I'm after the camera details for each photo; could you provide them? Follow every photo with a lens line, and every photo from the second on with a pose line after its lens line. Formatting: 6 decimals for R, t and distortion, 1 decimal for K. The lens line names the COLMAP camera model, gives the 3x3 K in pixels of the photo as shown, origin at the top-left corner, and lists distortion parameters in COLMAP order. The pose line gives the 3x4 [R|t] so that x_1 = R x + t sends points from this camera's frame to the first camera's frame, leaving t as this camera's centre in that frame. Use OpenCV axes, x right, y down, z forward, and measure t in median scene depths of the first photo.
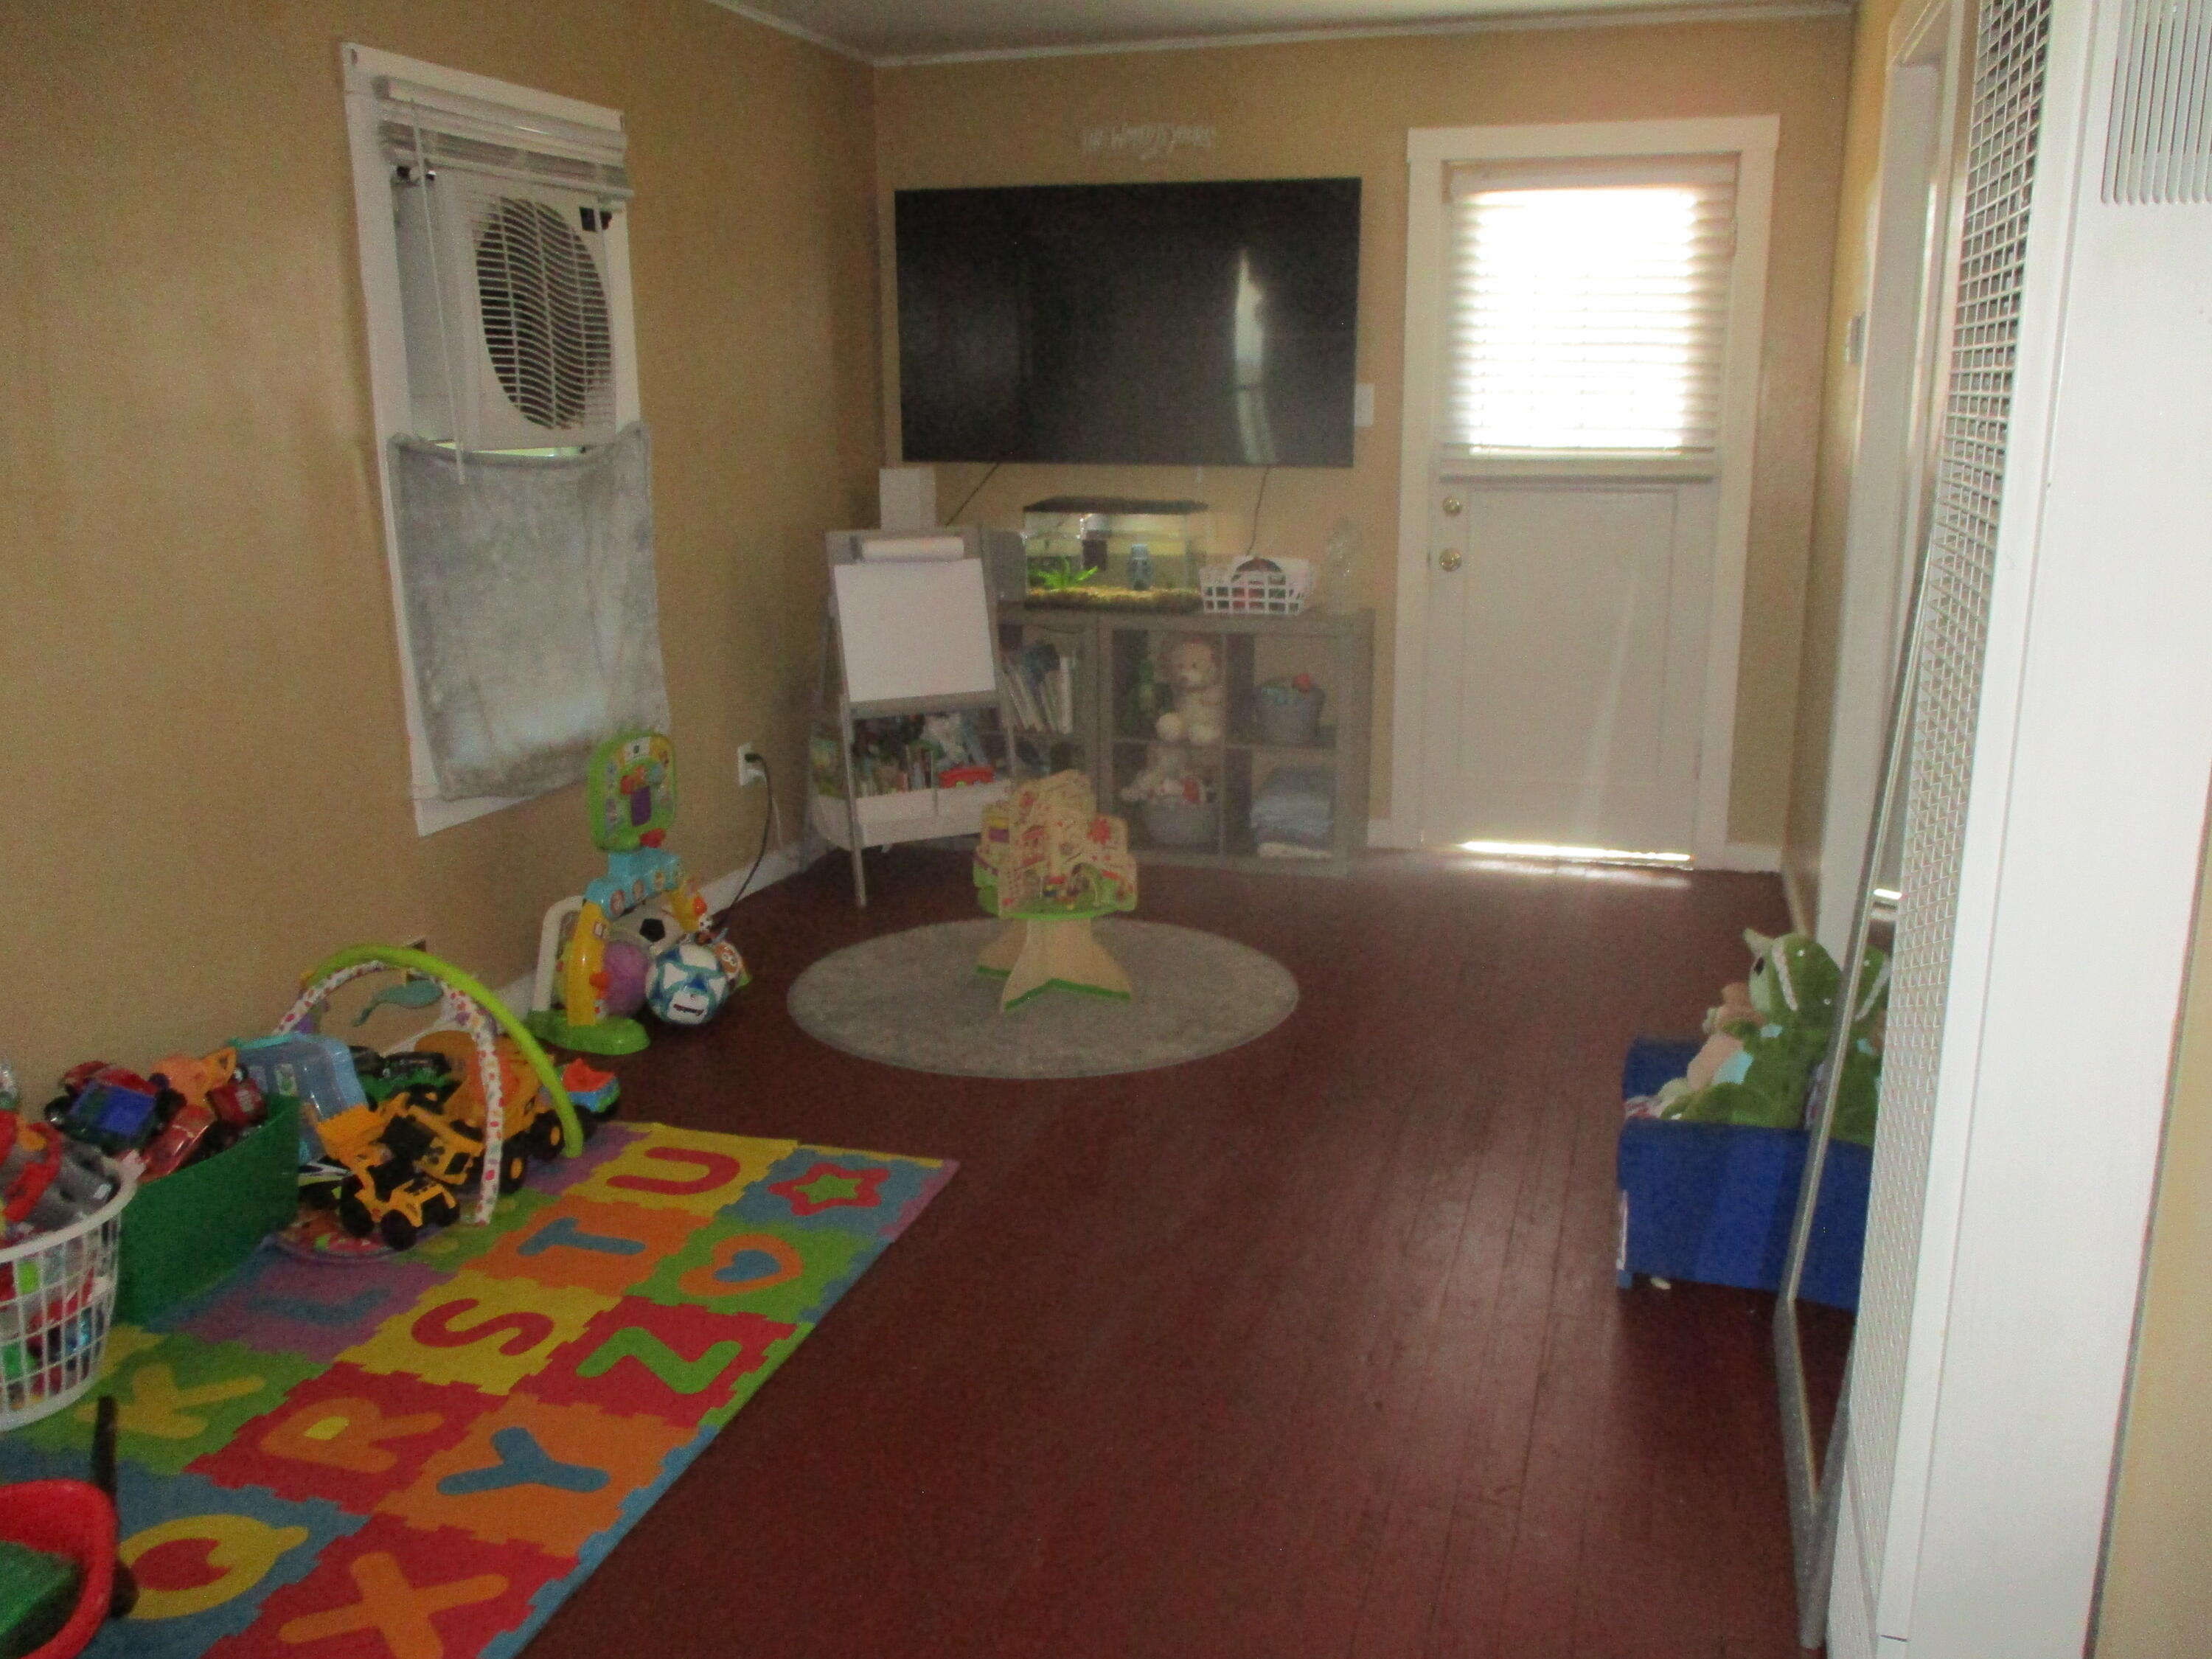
lens RADIAL K [[1808.4, 0, 1106.0], [0, 1808.4, 829.5], [0, 0, 1]] dist [-0.006505, -0.003621]
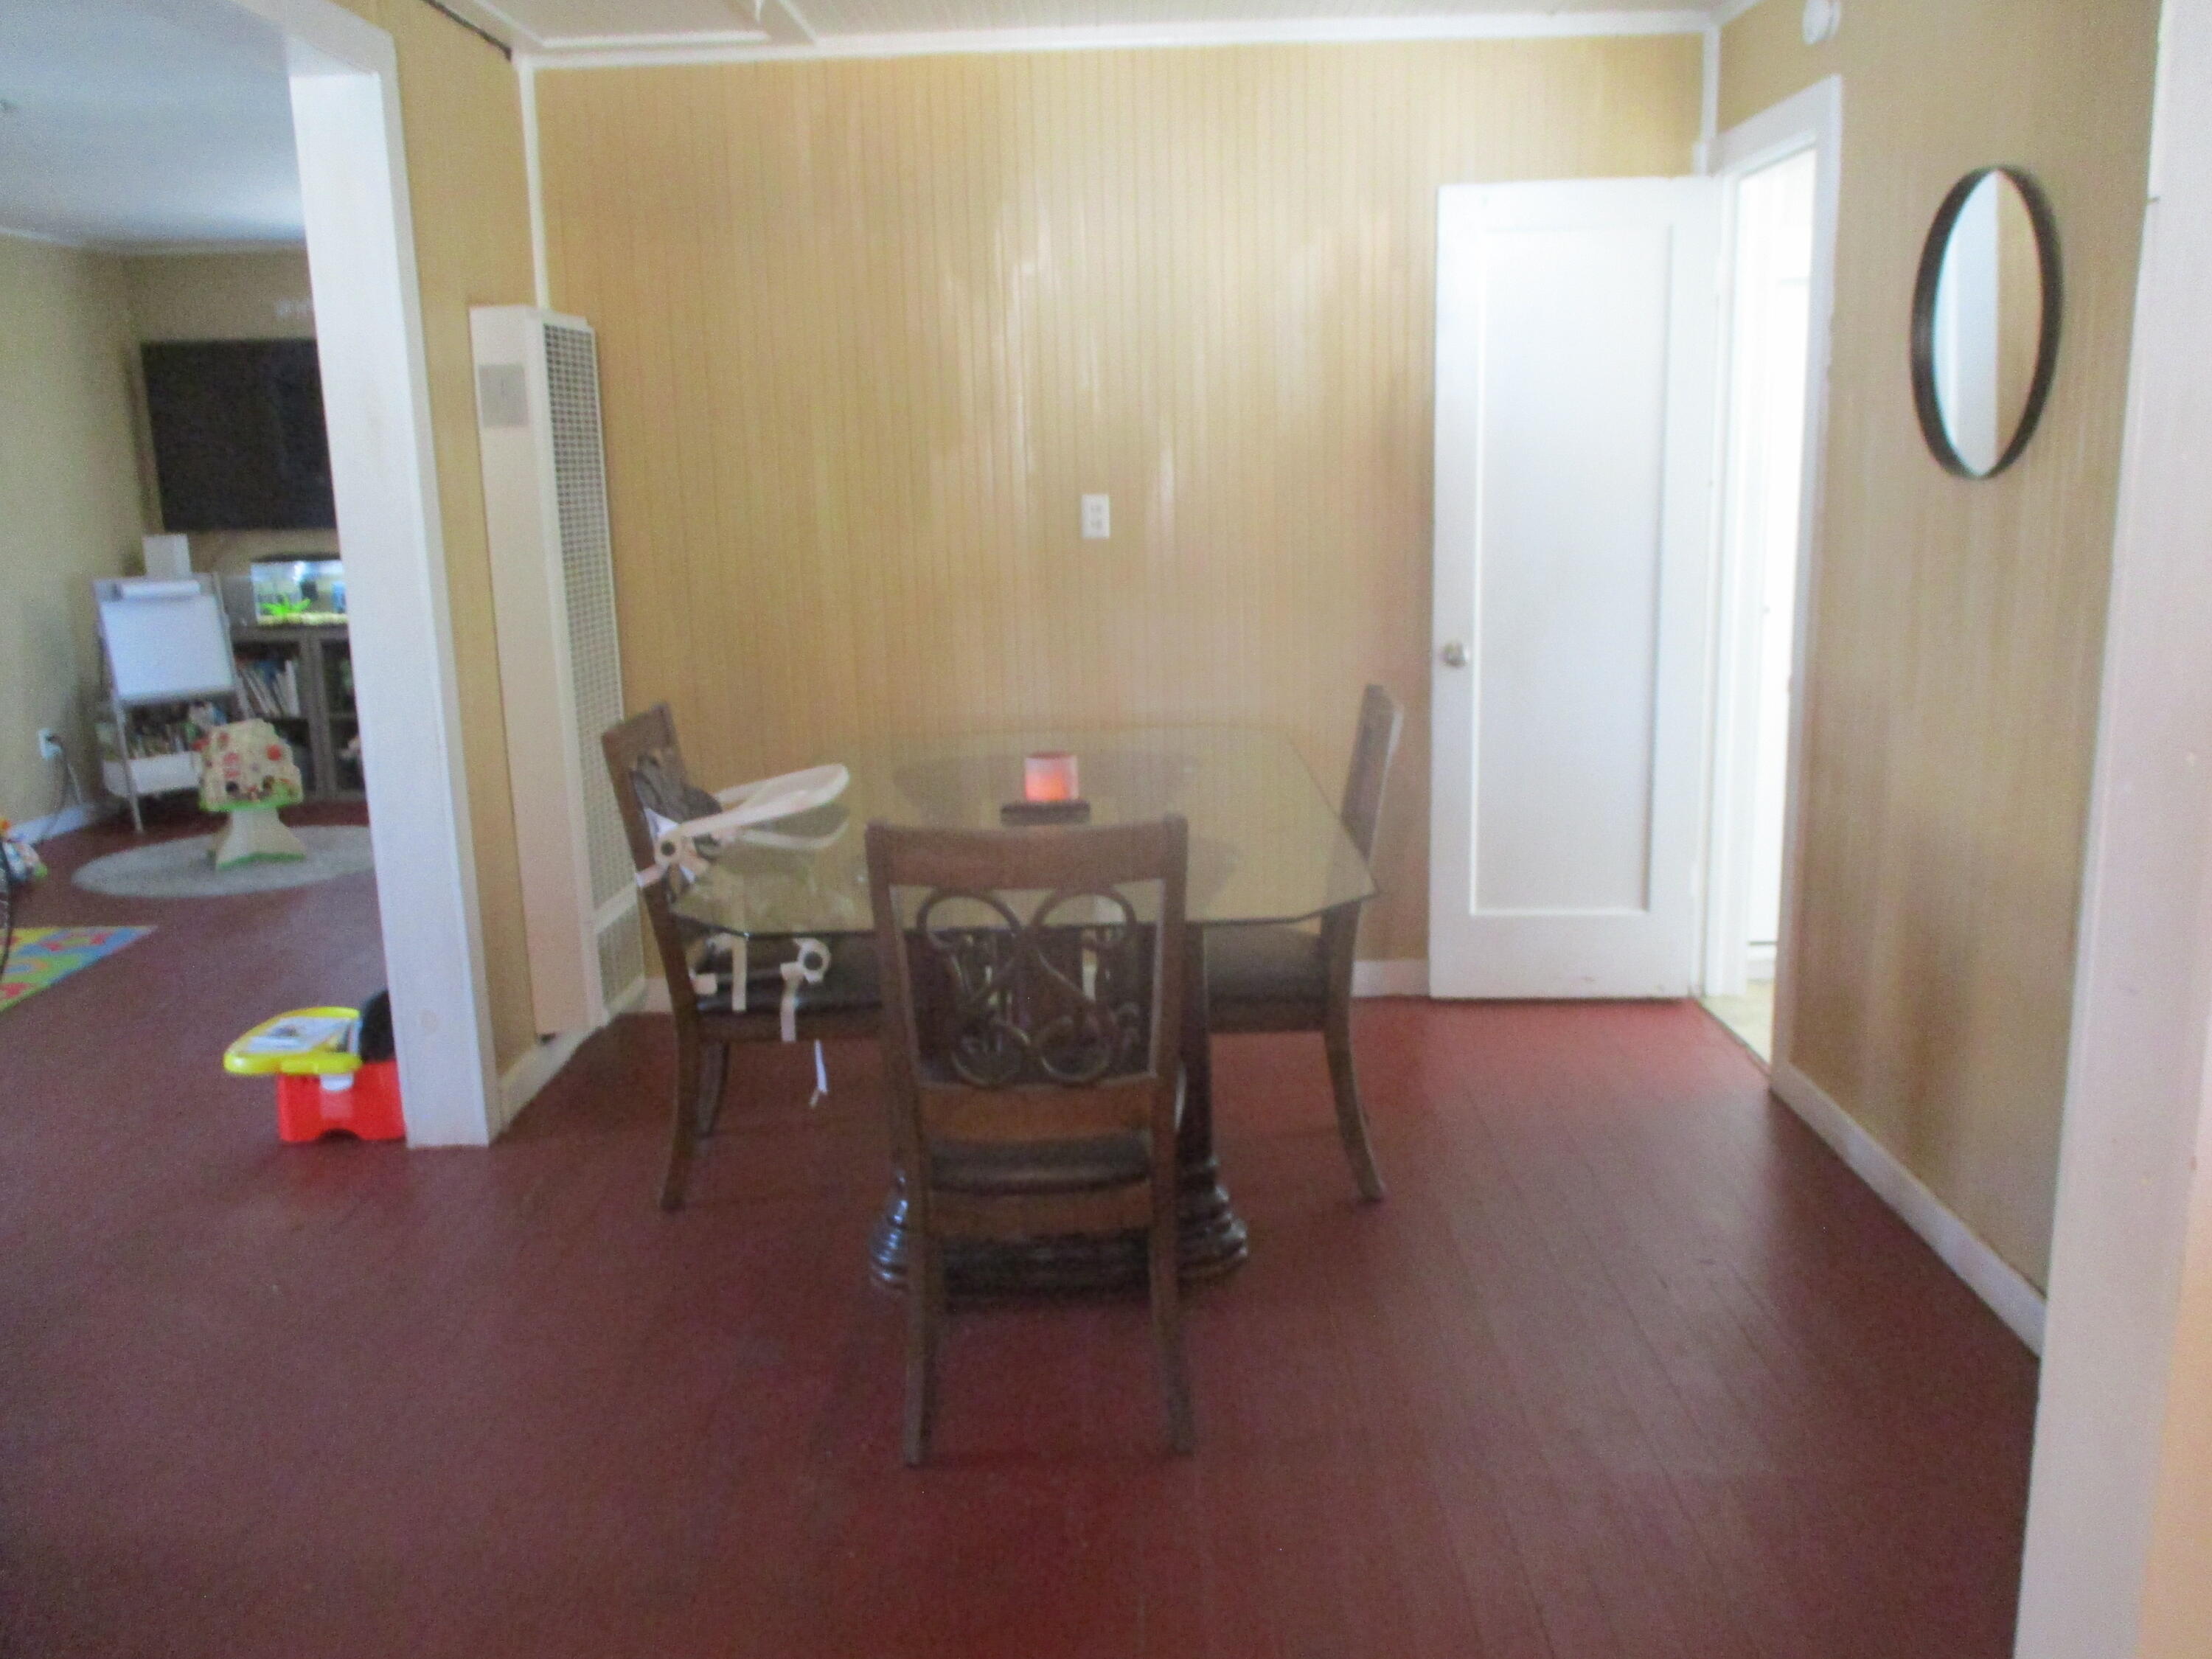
lens RADIAL K [[1808.4, 0, 1106.0], [0, 1808.4, 829.5], [0, 0, 1]] dist [-0.006505, -0.003621]
pose [[0.958977, -0.065480, 0.275818, 0.208776], [0.074820, 0.996921, -0.023464, 0.129392], [-0.273432, 0.043138, 0.960923, -0.605213]]
